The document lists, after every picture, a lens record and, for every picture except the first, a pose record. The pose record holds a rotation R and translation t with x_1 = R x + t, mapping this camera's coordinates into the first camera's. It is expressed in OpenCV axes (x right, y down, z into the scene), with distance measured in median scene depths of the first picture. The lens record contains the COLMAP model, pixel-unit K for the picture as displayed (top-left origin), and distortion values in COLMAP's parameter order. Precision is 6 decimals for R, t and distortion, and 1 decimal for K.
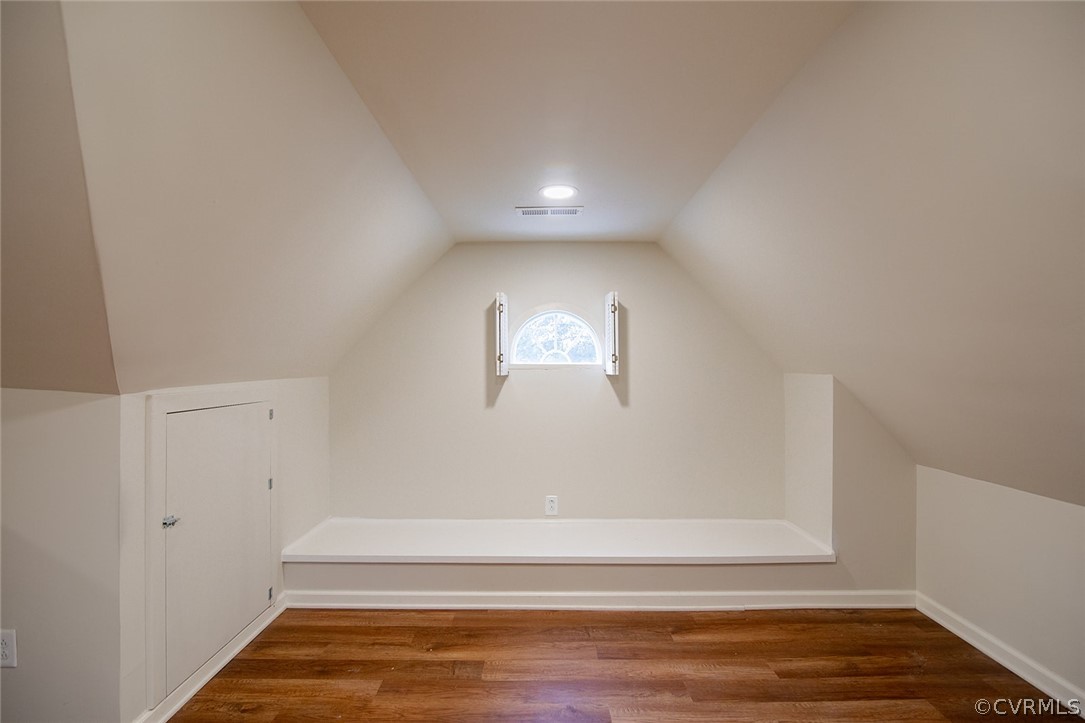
lens RADIAL K [[495.6, 0, 543.8], [0, 495.6, 363.4], [0, 0, 1]] dist [-0.020839, -0.000031]
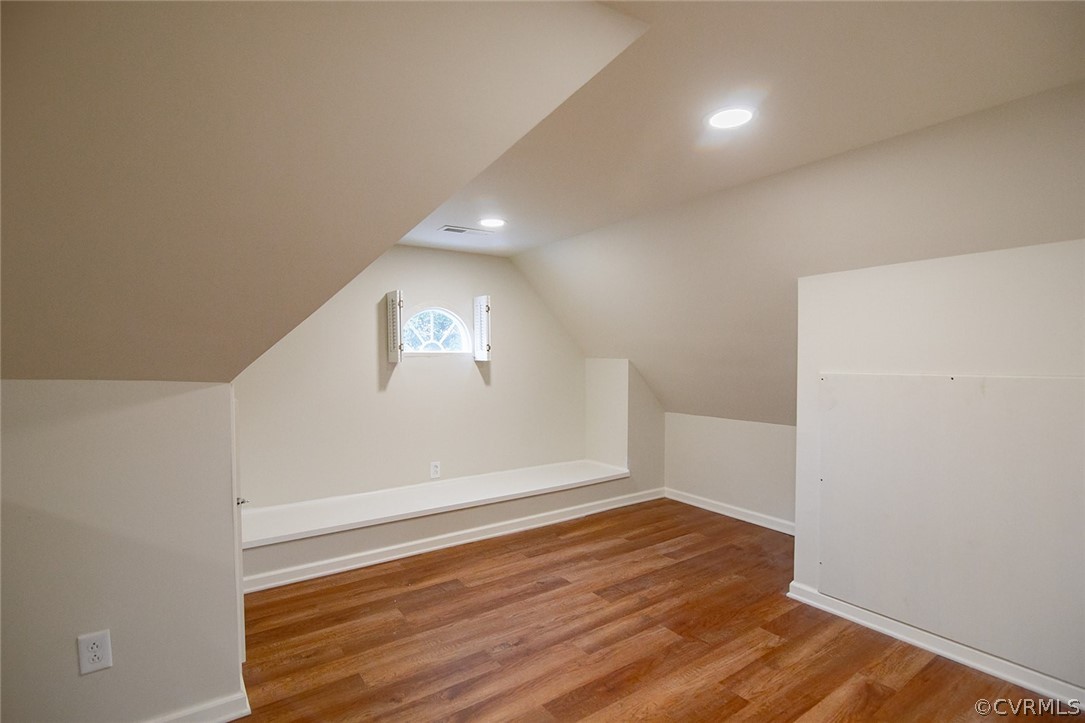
lens RADIAL K [[495.6, 0, 543.8], [0, 495.6, 363.4], [0, 0, 1]] dist [-0.020839, -0.000031]
pose [[0.829006, -0.013694, 0.559071, -0.528157], [-0.002240, 0.999611, 0.027806, -0.006626], [-0.559235, -0.024304, 0.828653, -0.167891]]
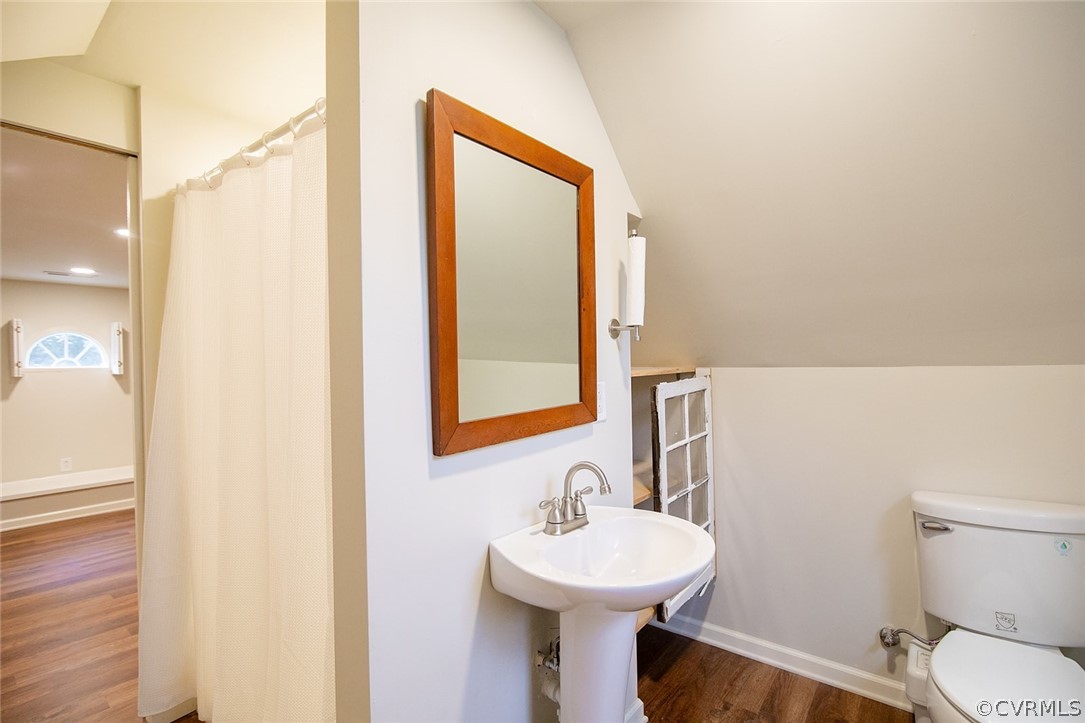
lens RADIAL K [[495.6, 0, 543.8], [0, 495.6, 363.4], [0, 0, 1]] dist [-0.020839, -0.000031]
pose [[0.634863, -0.010918, 0.772548, -0.232814], [-0.004956, 0.999822, 0.018203, -0.054377], [-0.772609, -0.015386, 0.634696, -1.203072]]
